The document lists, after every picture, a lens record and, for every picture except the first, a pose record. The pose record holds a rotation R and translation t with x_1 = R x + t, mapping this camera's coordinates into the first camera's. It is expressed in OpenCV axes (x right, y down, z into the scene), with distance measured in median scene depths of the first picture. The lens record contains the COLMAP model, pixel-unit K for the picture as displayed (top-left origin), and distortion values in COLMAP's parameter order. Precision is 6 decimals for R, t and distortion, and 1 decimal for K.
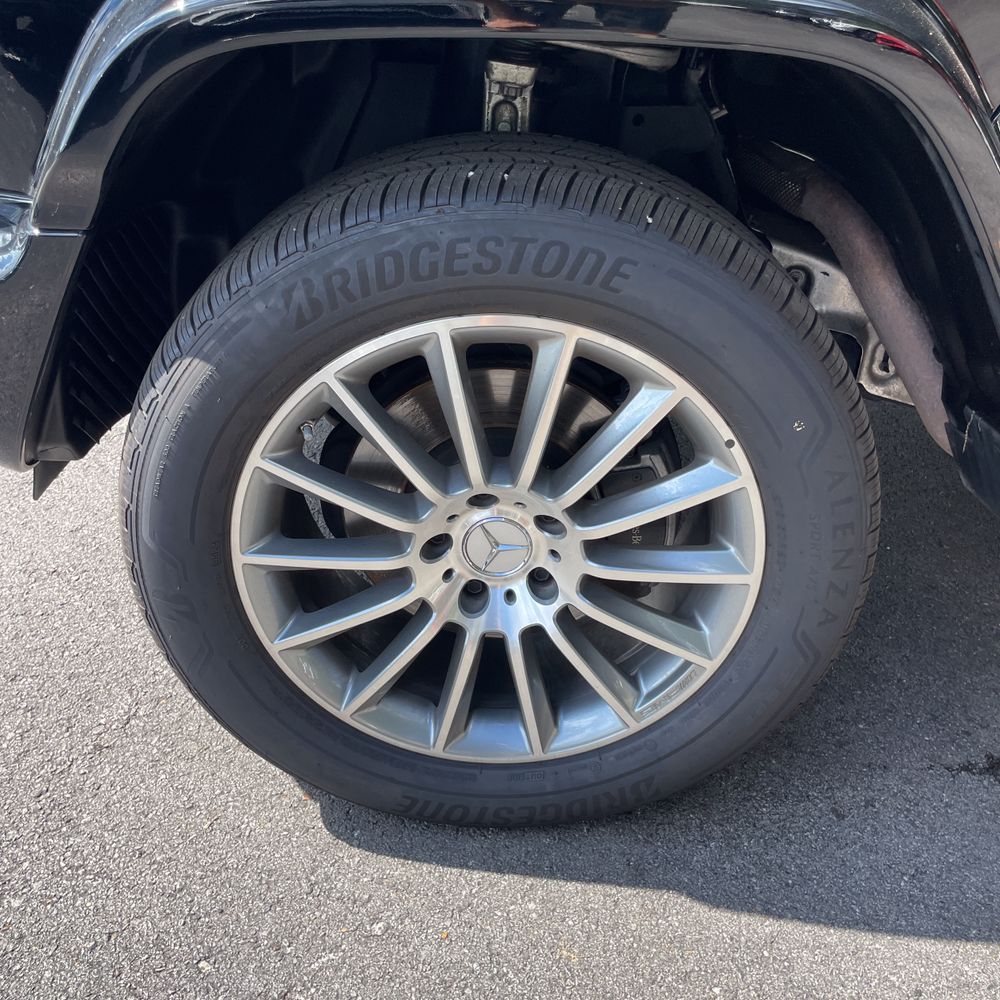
lens RADIAL K [[1009.9, 0, 494.0], [0, 1009.9, 500.8], [0, 0, 1]] dist [0.079000, -0.110311]
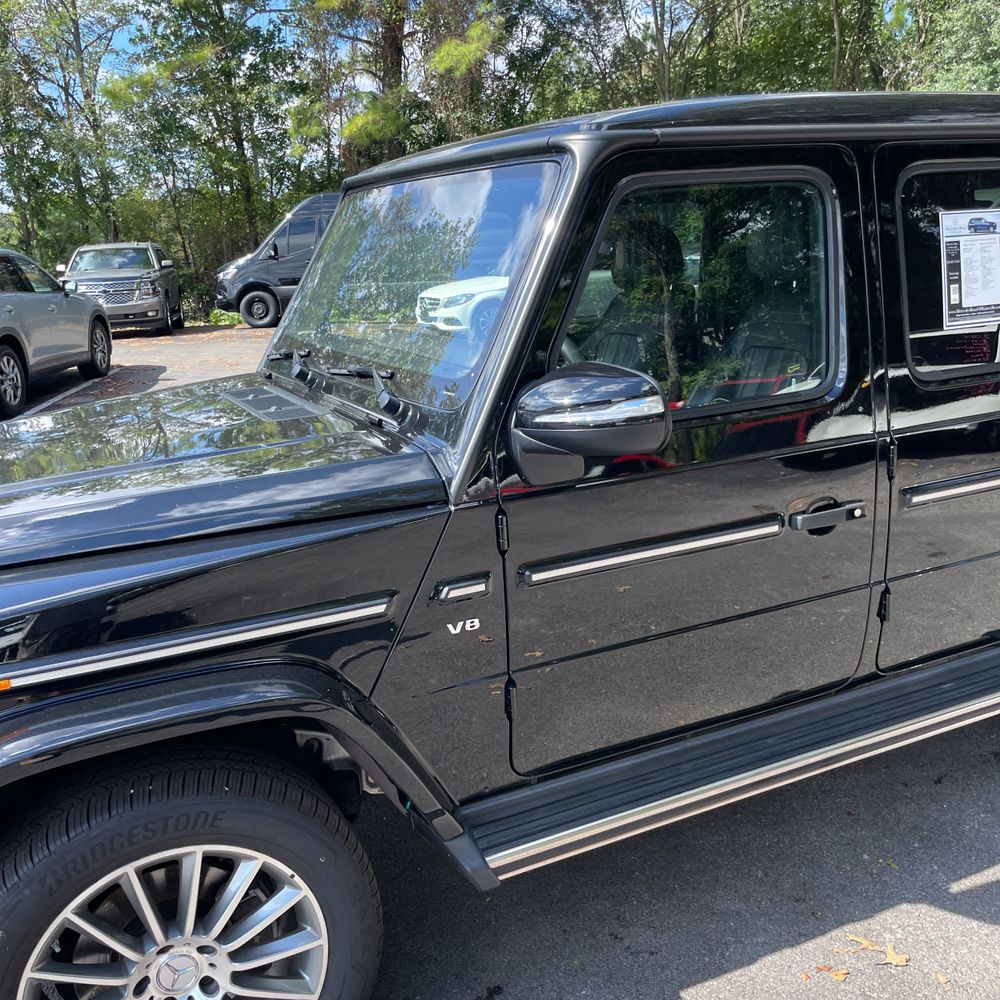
lens RADIAL K [[1009.9, 0, 494.0], [0, 1009.9, 500.8], [0, 0, 1]] dist [0.079000, -0.110311]
pose [[0.897375, -0.174670, 0.405226, -0.083458], [0.281533, 0.933764, -0.220962, -0.176419], [-0.339790, 0.312371, 0.887112, -1.029780]]
